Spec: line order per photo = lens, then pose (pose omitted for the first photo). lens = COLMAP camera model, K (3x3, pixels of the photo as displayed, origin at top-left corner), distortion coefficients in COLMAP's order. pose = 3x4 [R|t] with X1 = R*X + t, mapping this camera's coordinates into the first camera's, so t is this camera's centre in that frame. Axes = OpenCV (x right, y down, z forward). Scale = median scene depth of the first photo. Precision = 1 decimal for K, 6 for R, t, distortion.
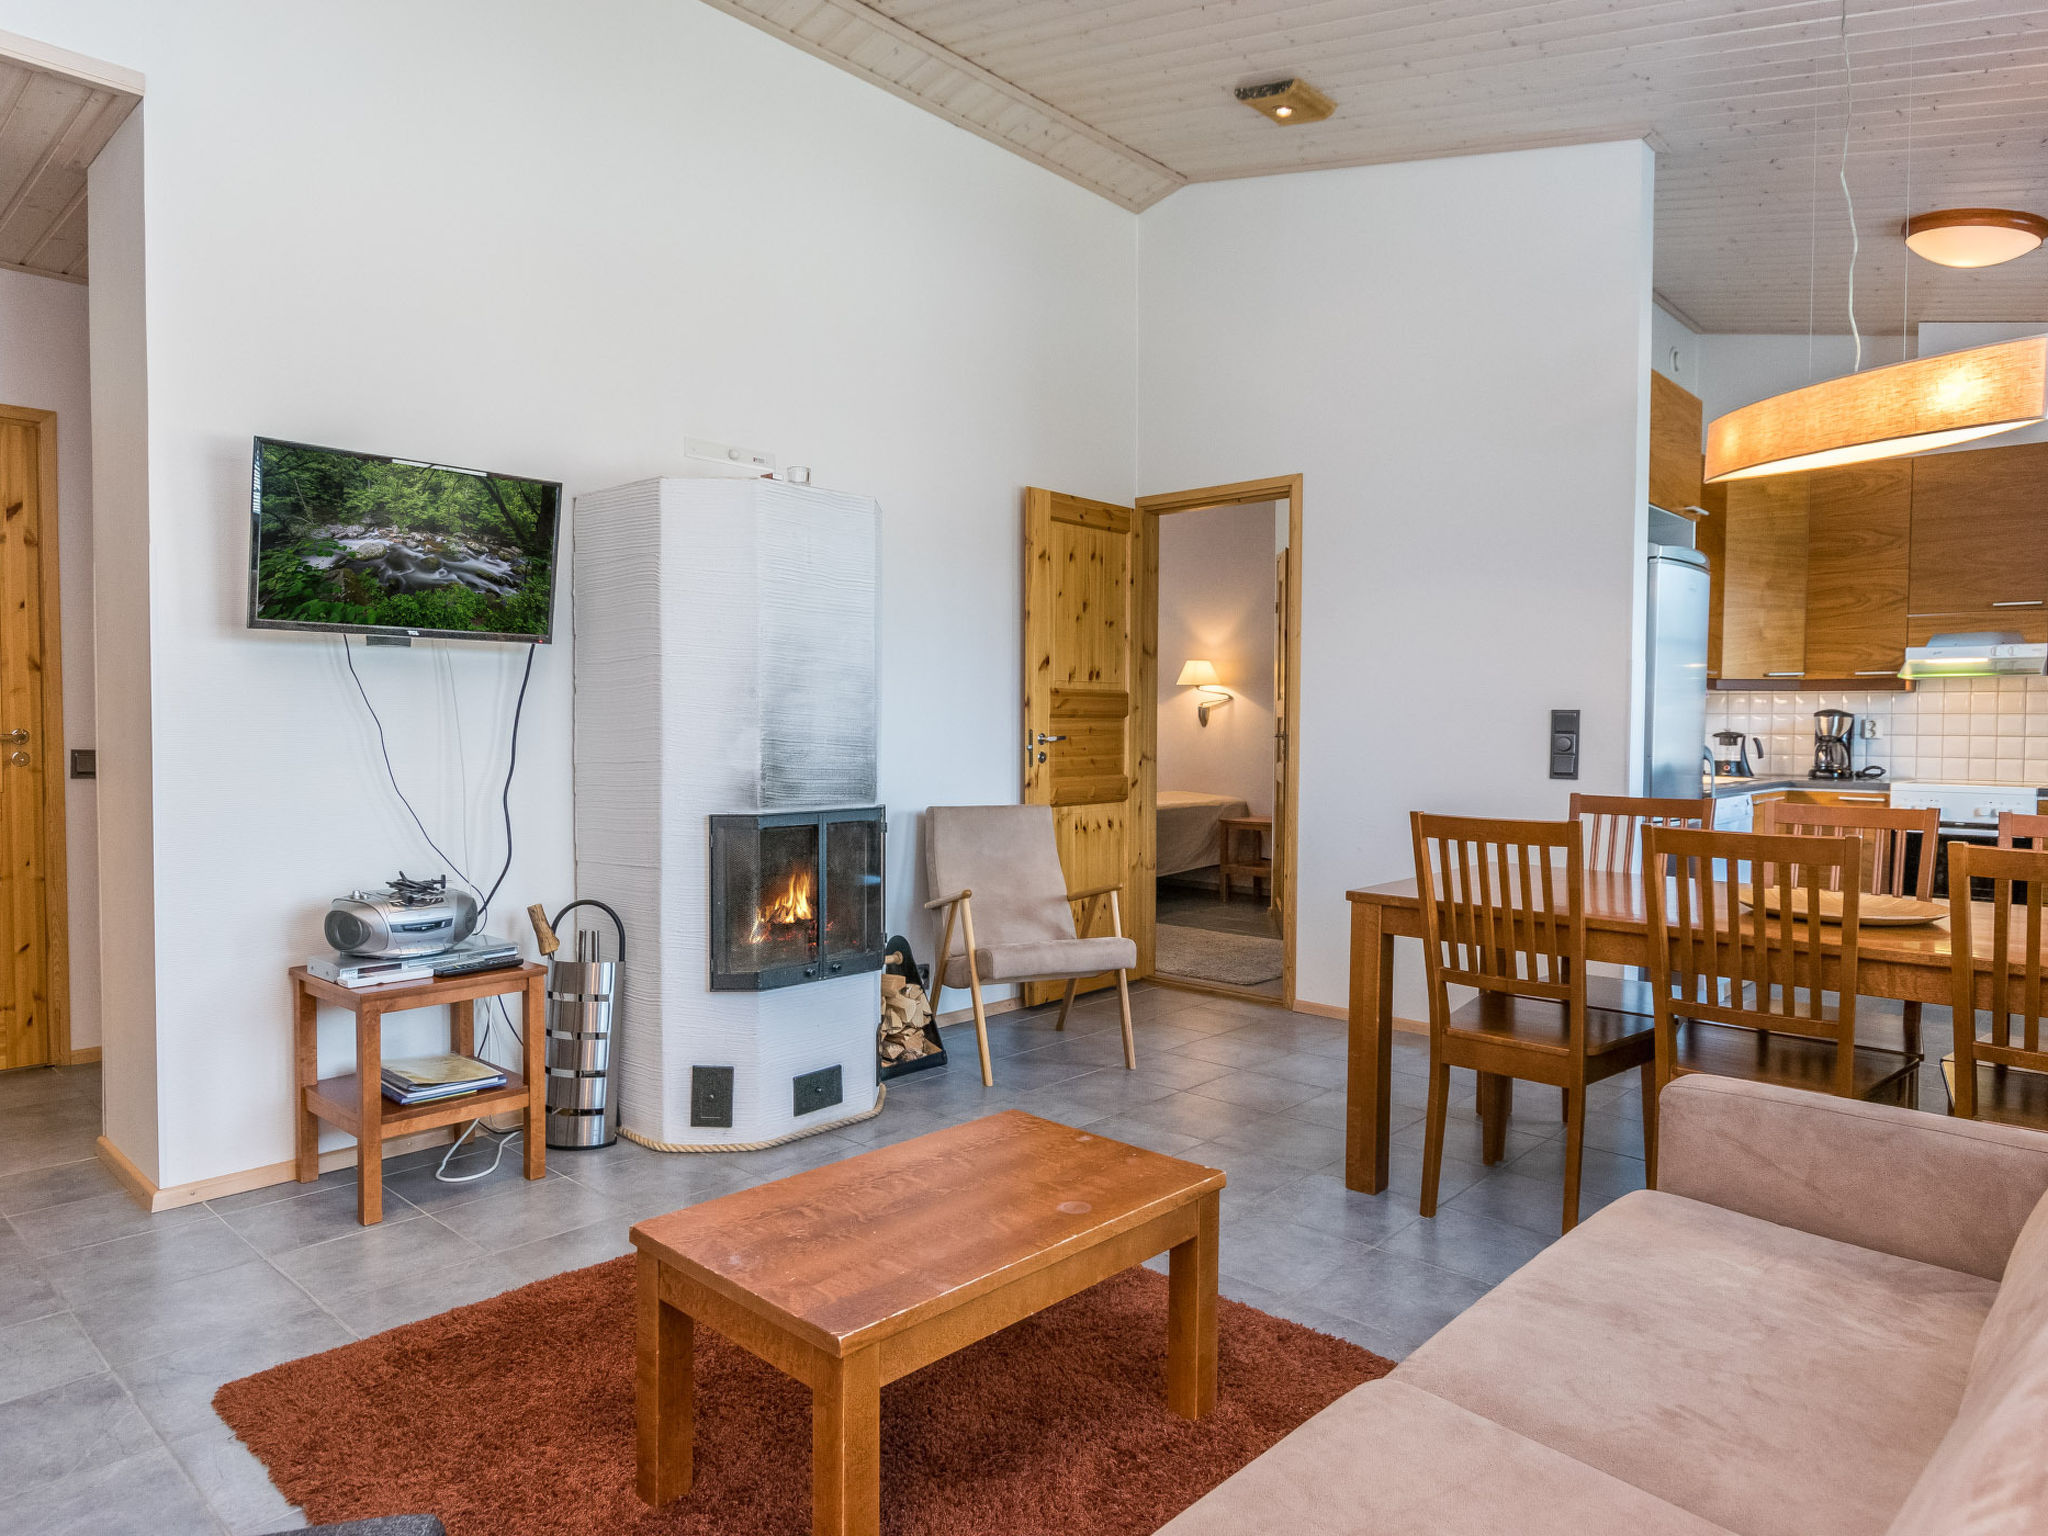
lens RADIAL K [[1258.0, 0, 1029.9], [0, 1258.0, 782.0], [0, 0, 1]] dist [-0.004680, -0.002760]
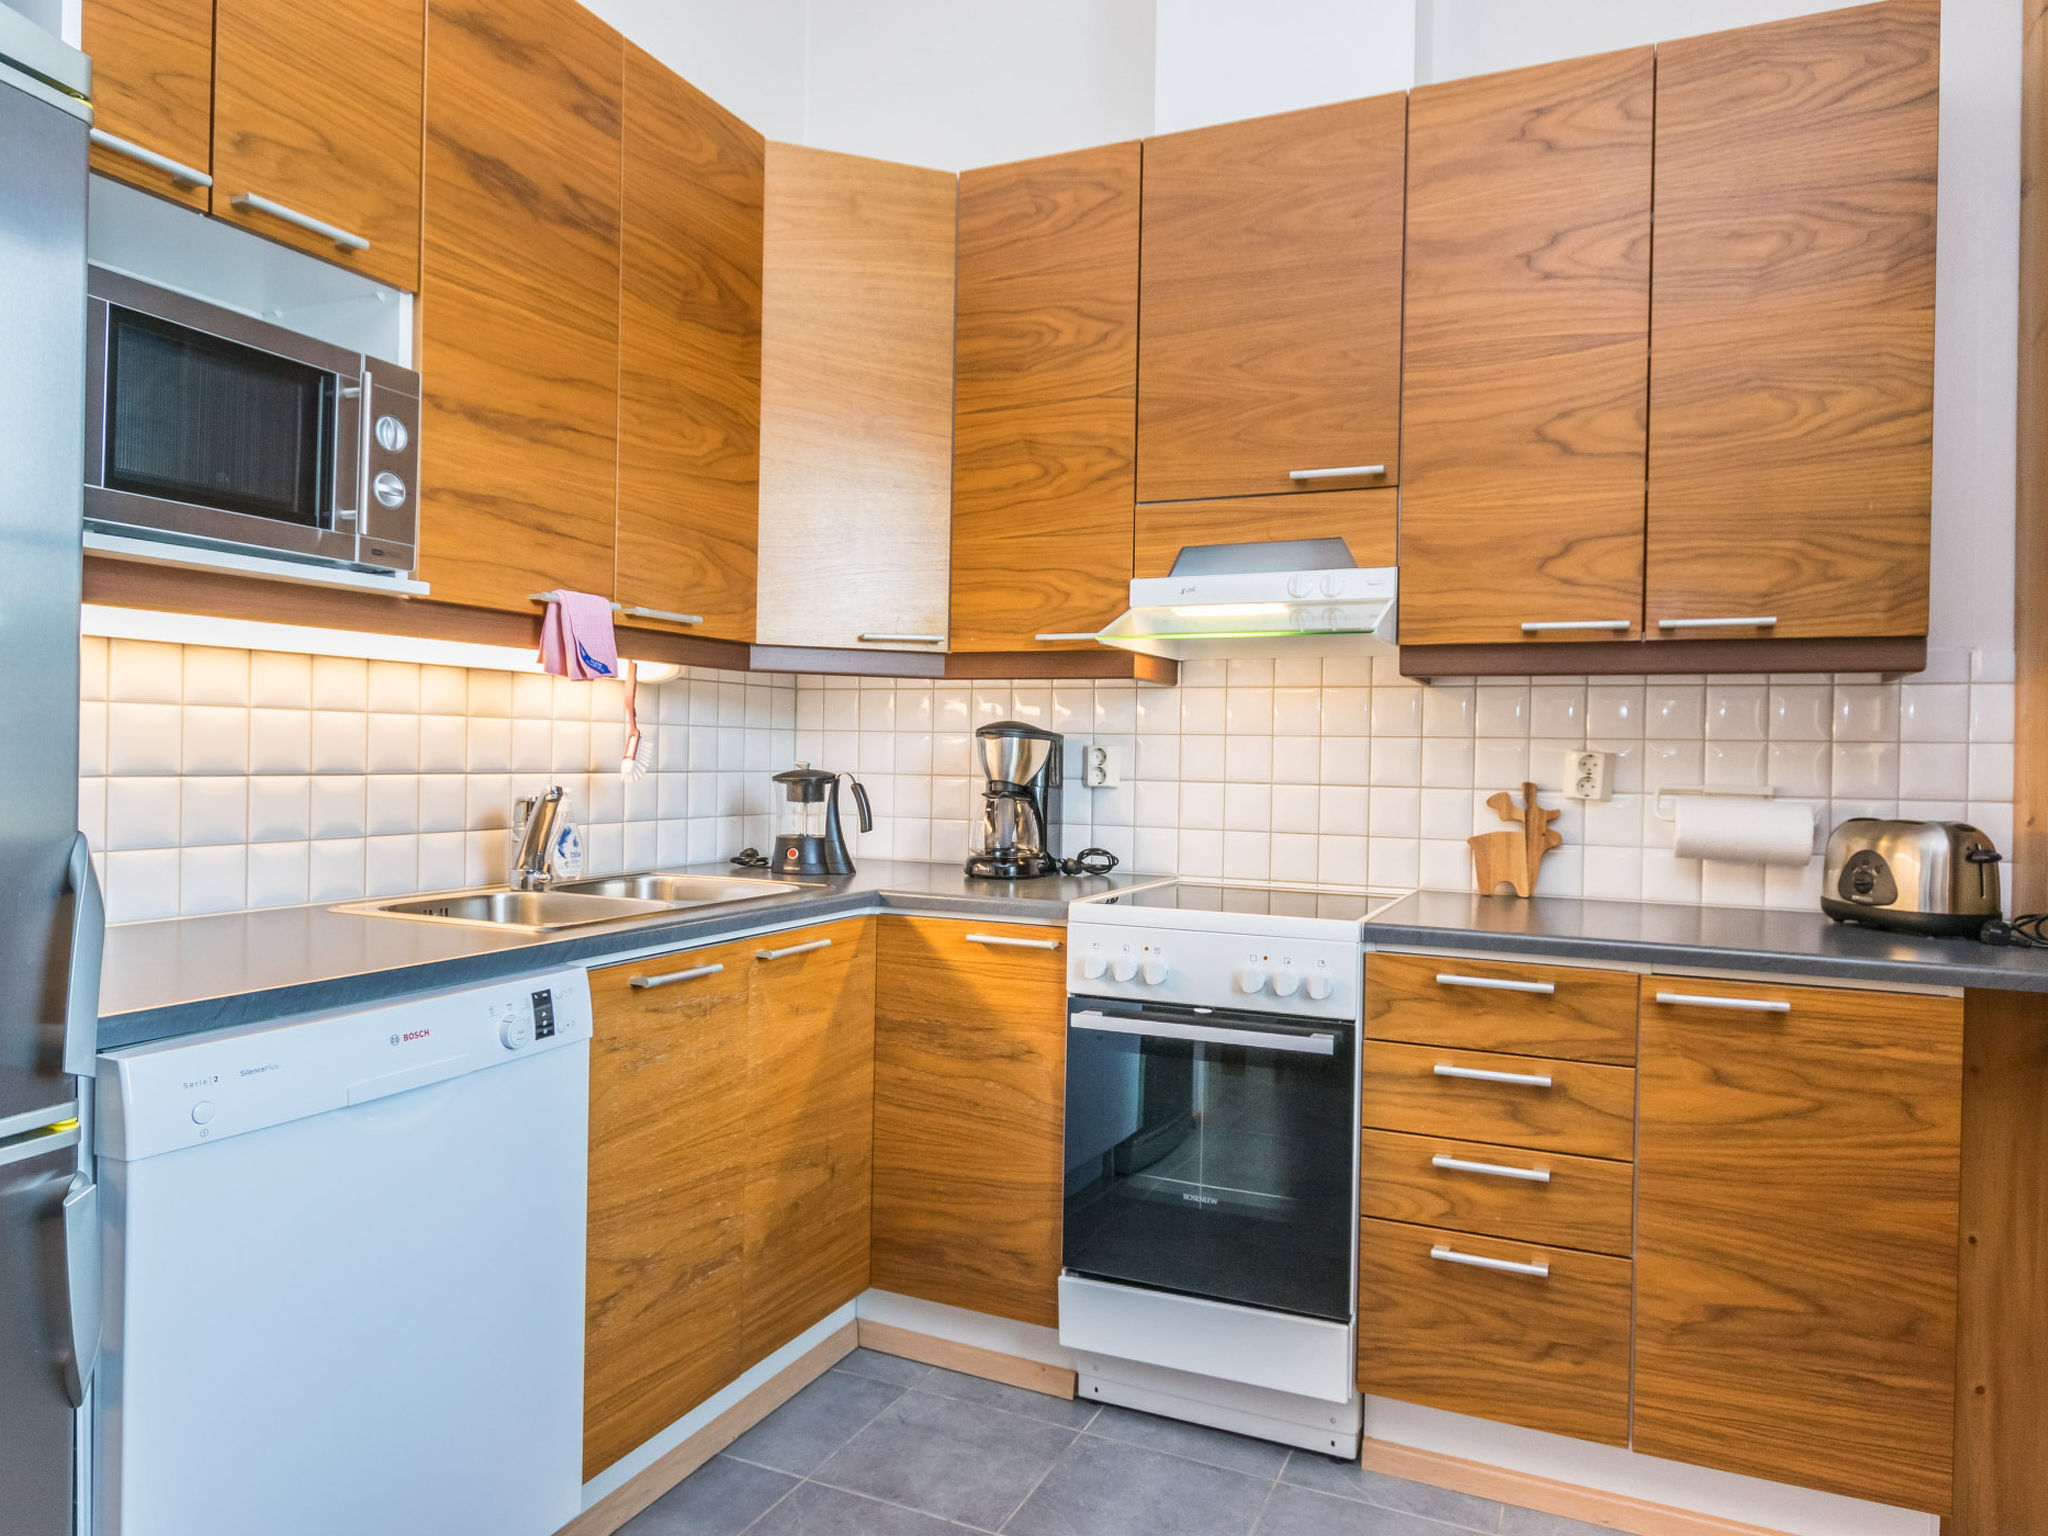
lens RADIAL K [[1317.2, 0, 1025.9], [0, 1317.2, 768.5], [0, 0, 1]] dist [0.008303, 0.000554]
pose [[0.950396, 0.009665, 0.310891, 0.482307], [0.001239, 0.999392, -0.034857, -0.024123], [-0.311039, 0.033513, 0.949806, 0.537270]]
